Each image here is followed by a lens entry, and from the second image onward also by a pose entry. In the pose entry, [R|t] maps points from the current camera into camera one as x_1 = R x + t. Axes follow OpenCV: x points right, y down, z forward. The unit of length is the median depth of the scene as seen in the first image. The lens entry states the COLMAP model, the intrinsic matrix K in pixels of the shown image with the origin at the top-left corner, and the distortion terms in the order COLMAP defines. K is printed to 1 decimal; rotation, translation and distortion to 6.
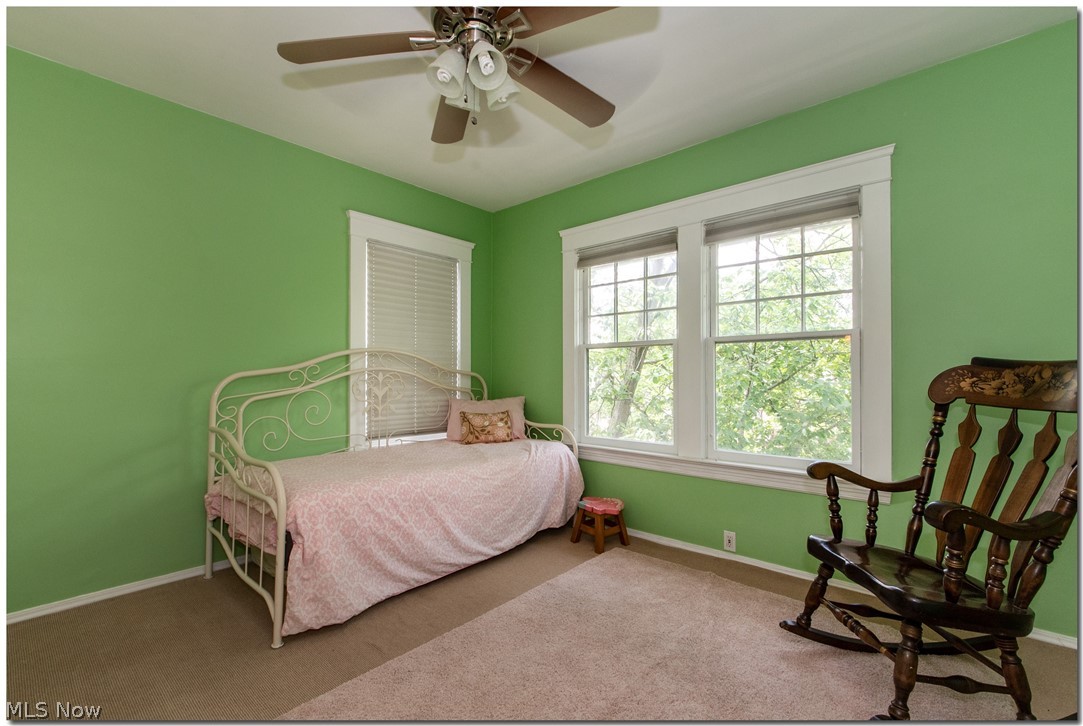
lens RADIAL K [[481.4, 0, 540.0], [0, 481.4, 366.4], [0, 0, 1]] dist [-0.007979, -0.001011]
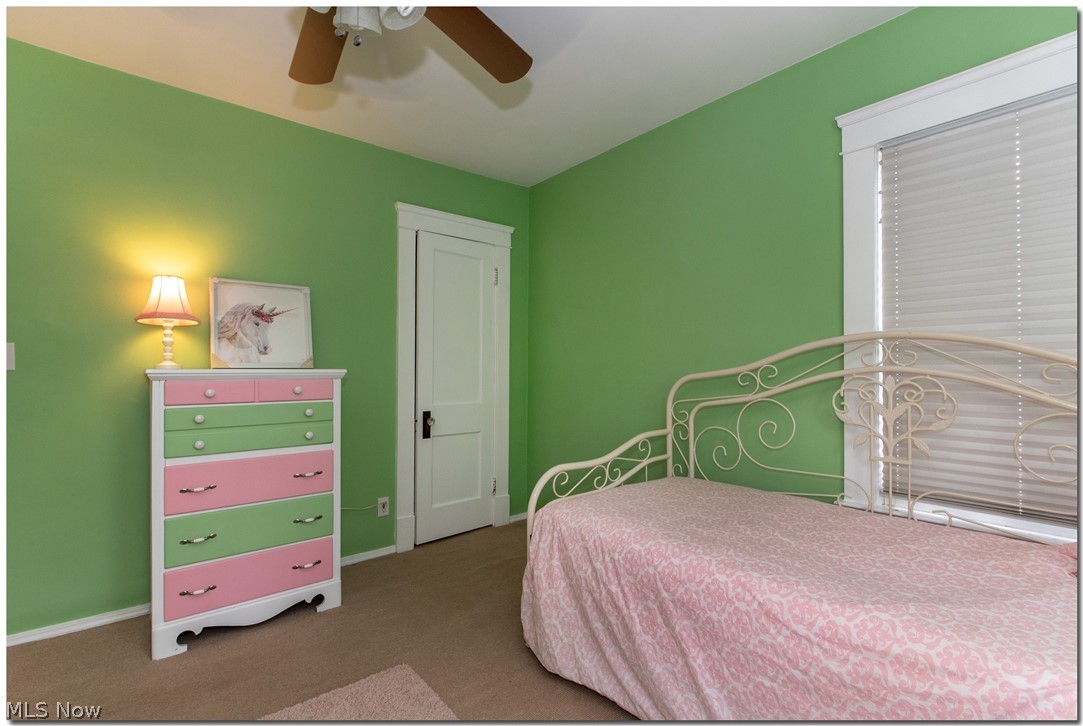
lens RADIAL K [[481.4, 0, 539.7], [0, 481.4, 363.7], [0, 0, 1]] dist [-0.007979, -0.001011]
pose [[-0.150888, -0.017456, -0.988397, 0.335271], [0.010354, 0.999761, -0.019238, 0.006219], [0.988497, -0.013137, -0.150671, 0.855409]]
